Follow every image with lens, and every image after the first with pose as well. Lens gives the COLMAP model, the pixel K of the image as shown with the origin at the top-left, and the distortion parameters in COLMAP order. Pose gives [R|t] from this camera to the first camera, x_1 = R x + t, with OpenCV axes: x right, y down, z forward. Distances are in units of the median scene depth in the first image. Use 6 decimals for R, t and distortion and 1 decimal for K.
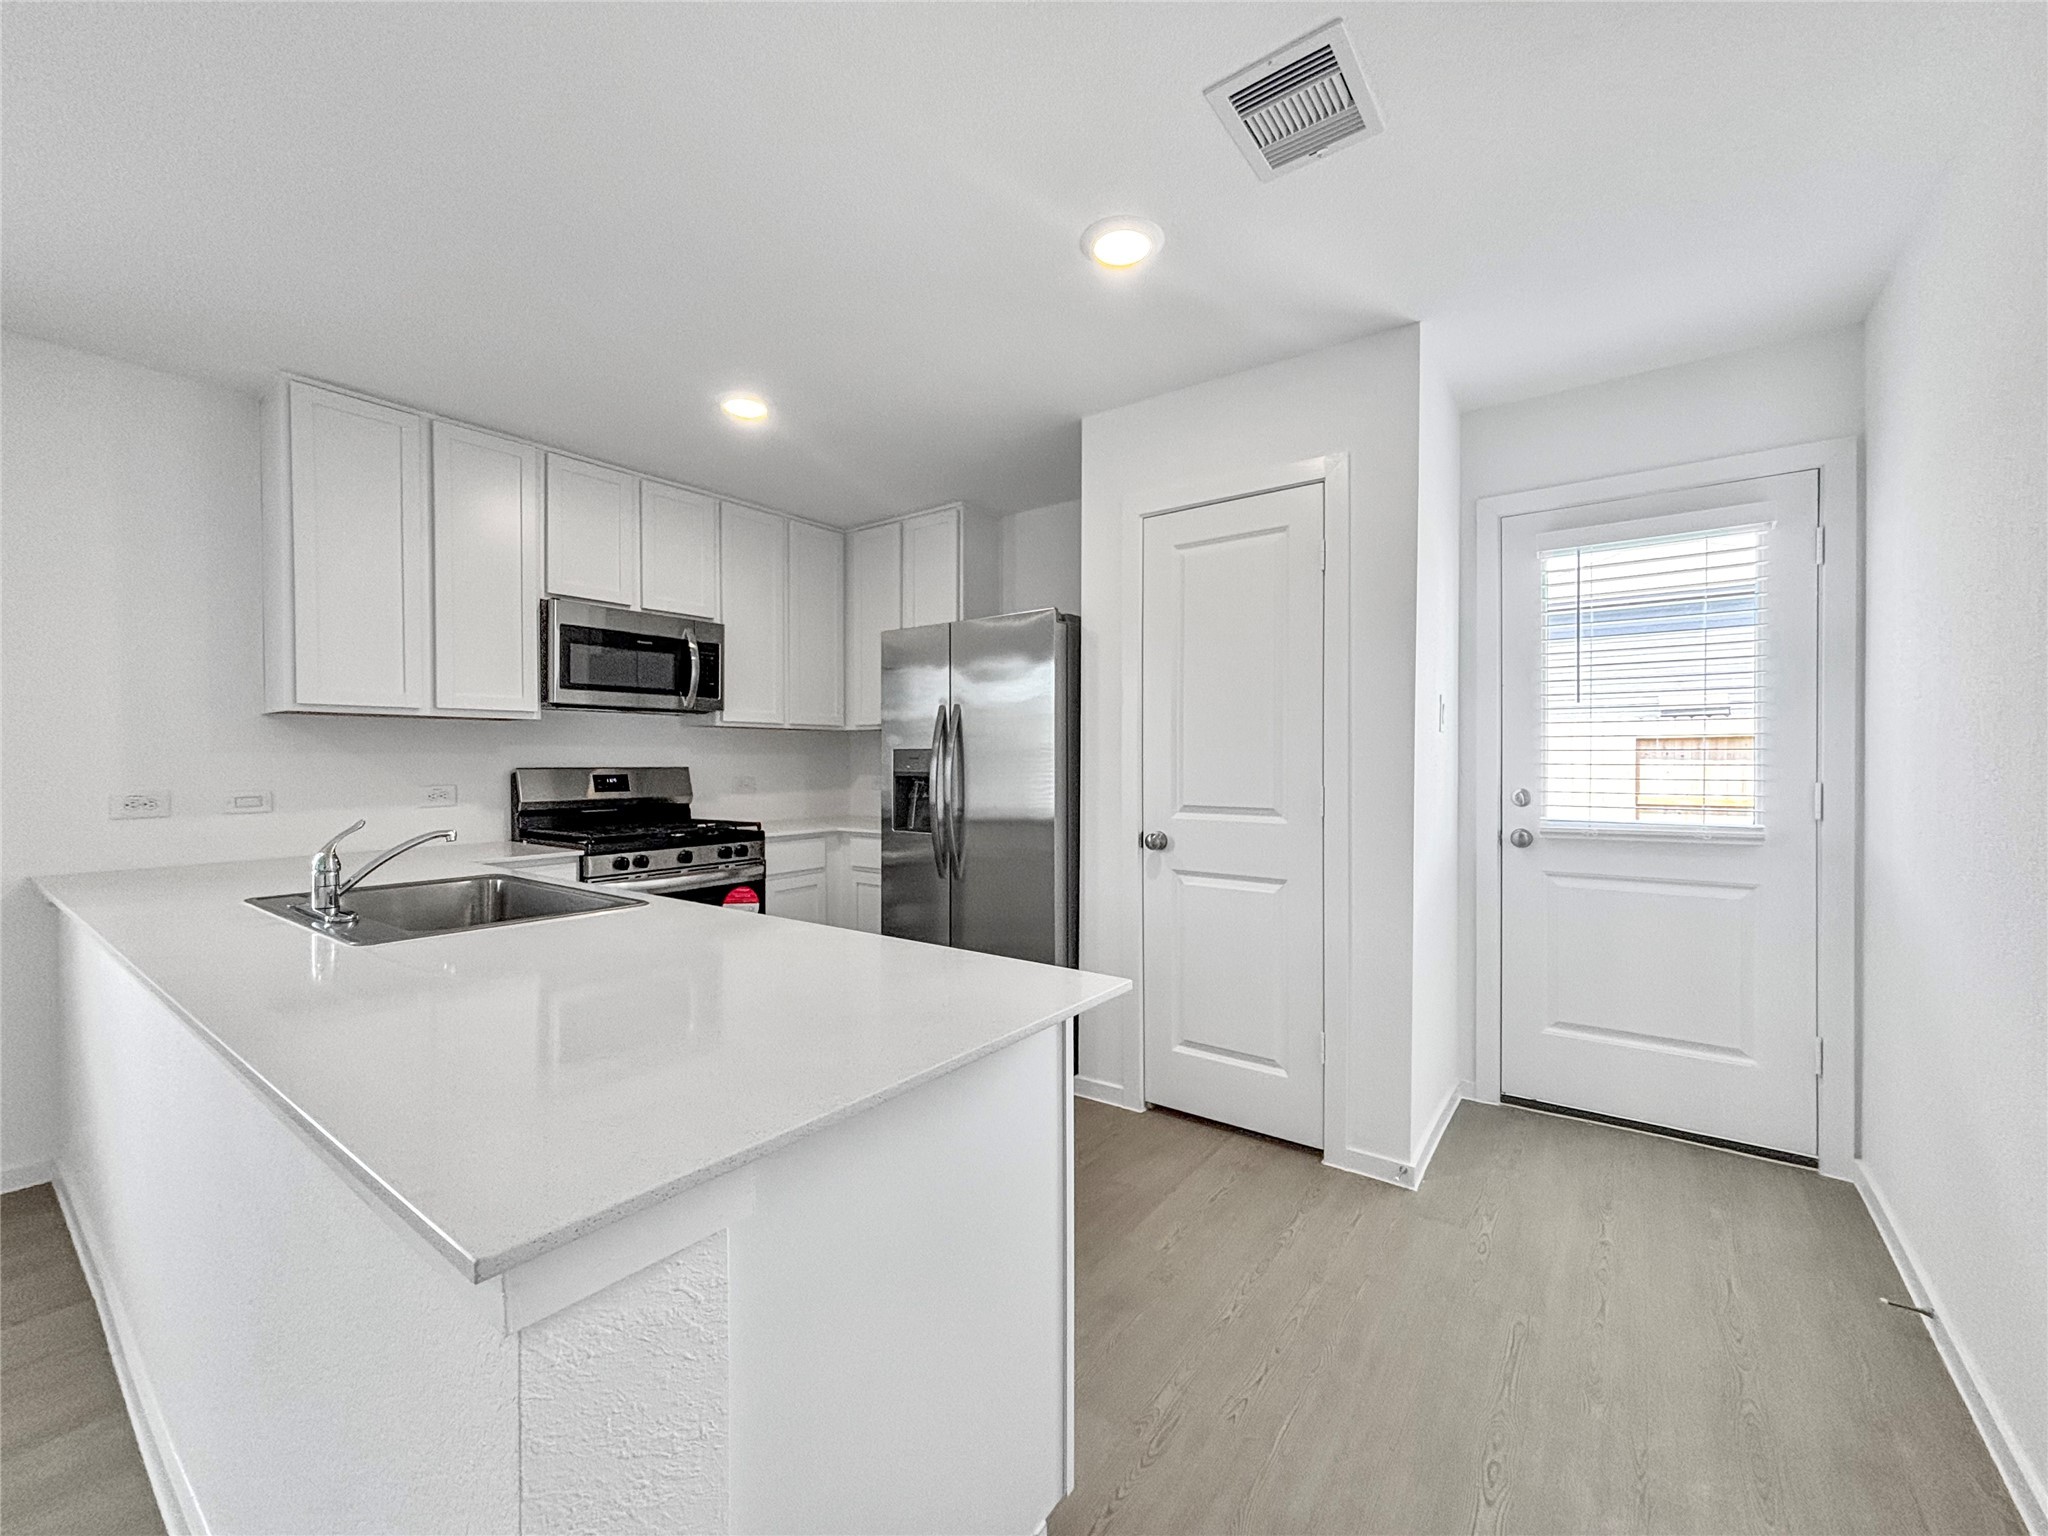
lens RADIAL K [[836.0, 0, 1029.3], [0, 836.0, 770.8], [0, 0, 1]] dist [-0.008222, 0.000777]
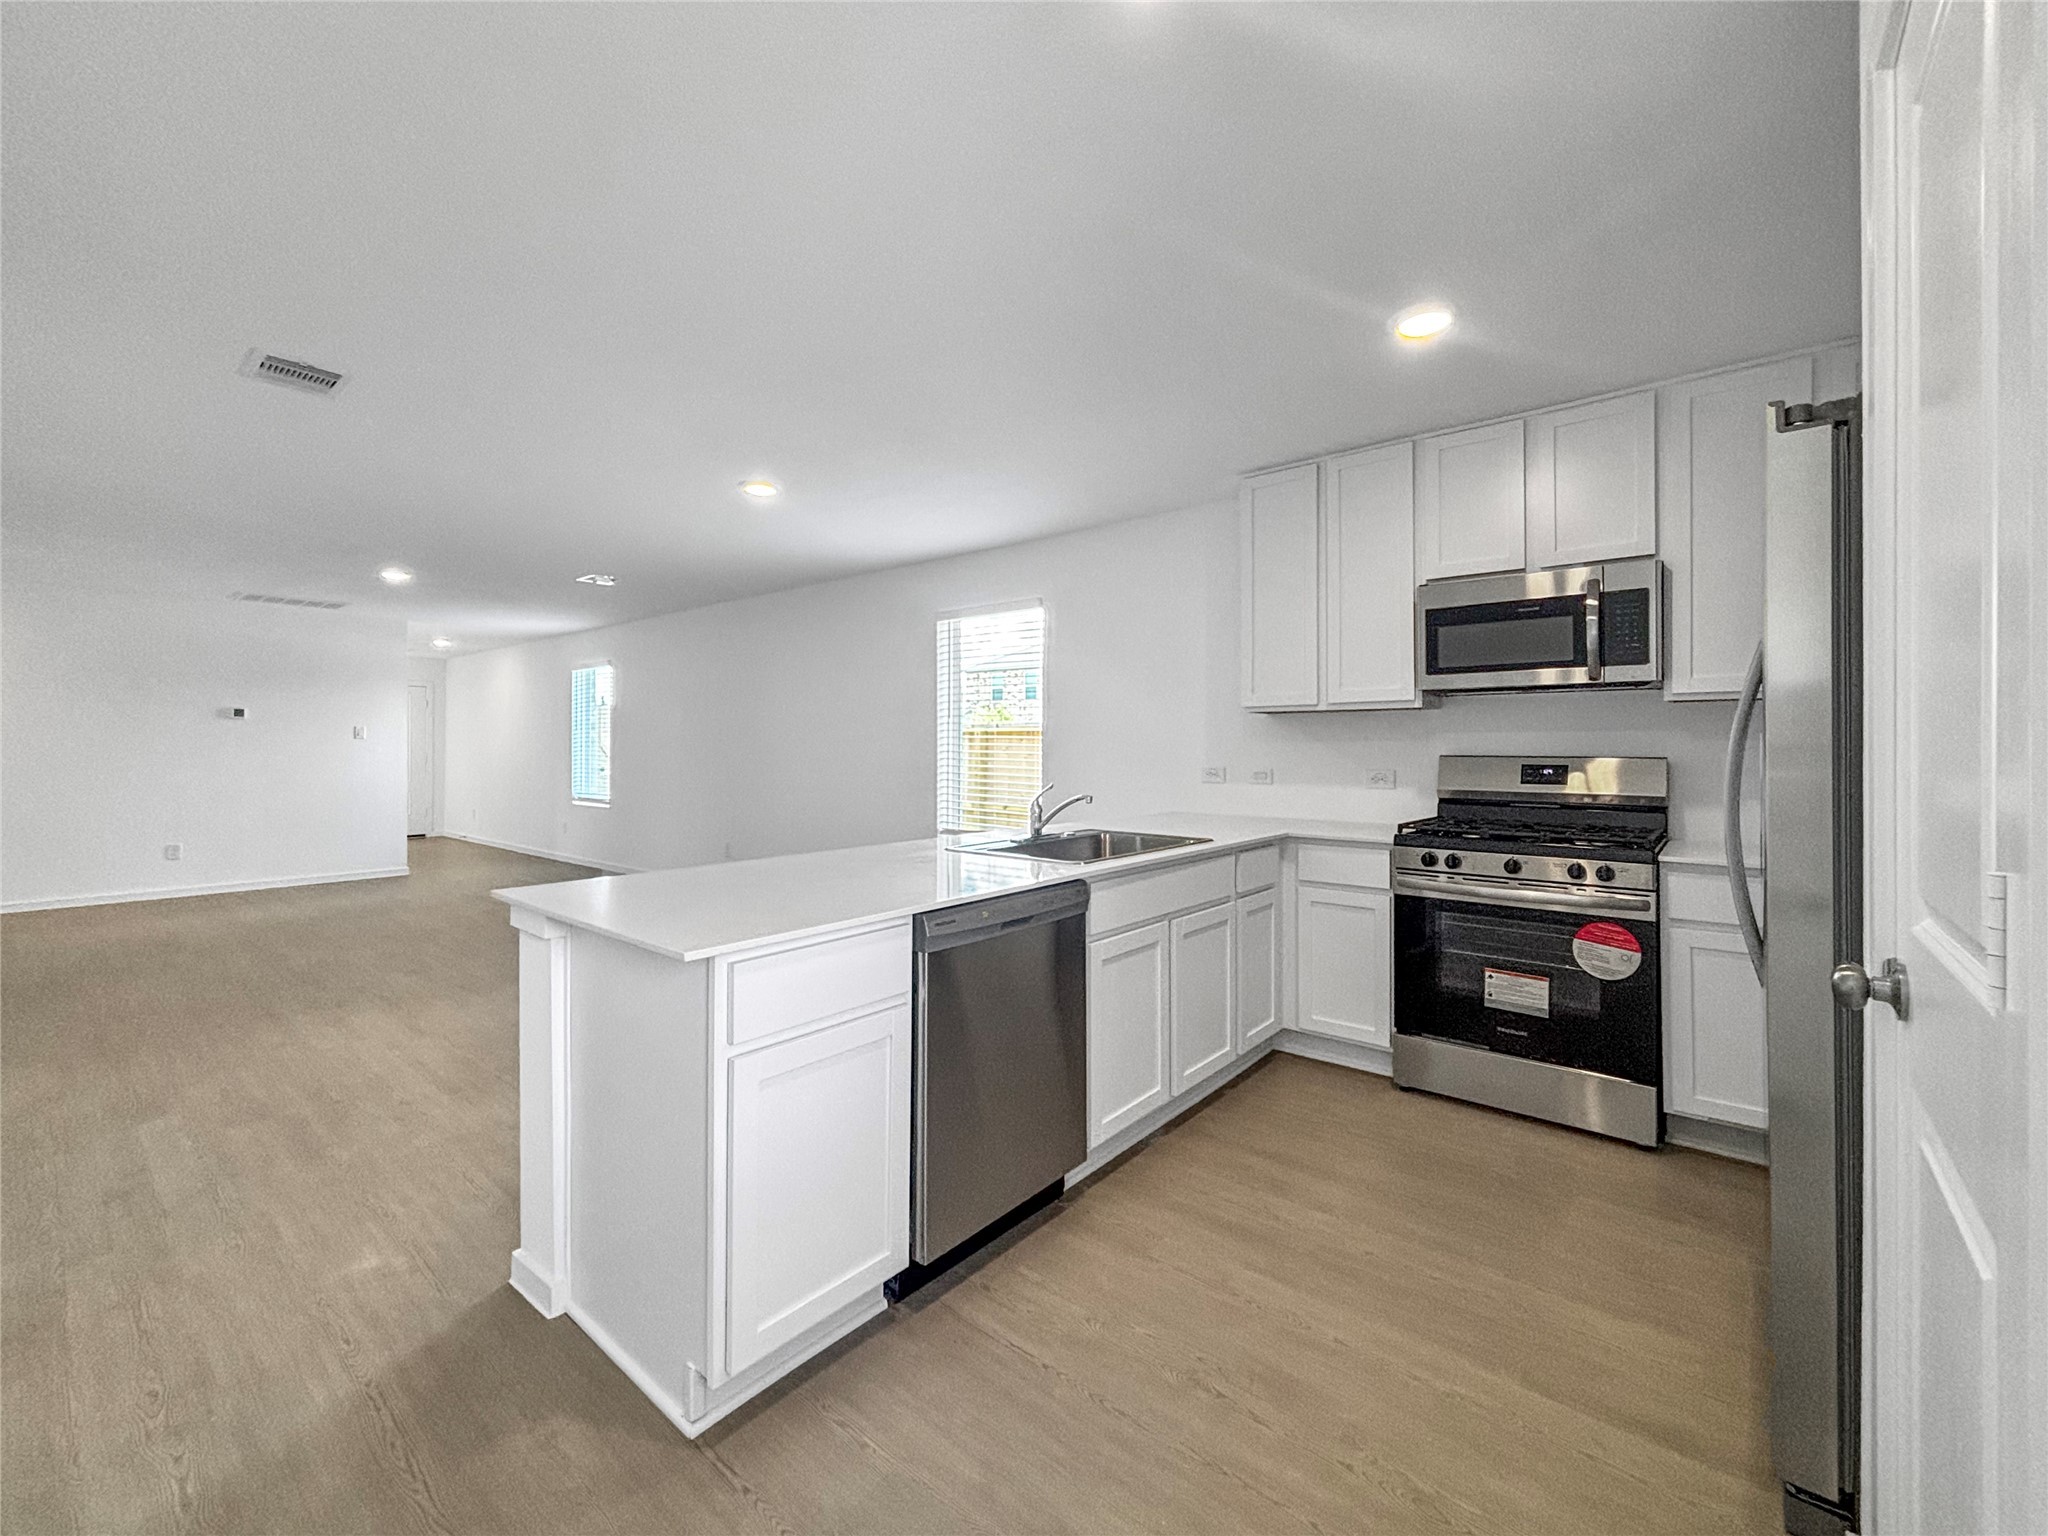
lens RADIAL K [[836.0, 0, 1031.9], [0, 836.0, 745.6], [0, 0, 1]] dist [-0.008222, 0.000777]
pose [[-0.055476, 0.000357, -0.998460, 0.446418], [-0.015372, 0.999881, 0.001211, -0.009231], [0.998342, 0.015415, -0.055464, 0.589272]]
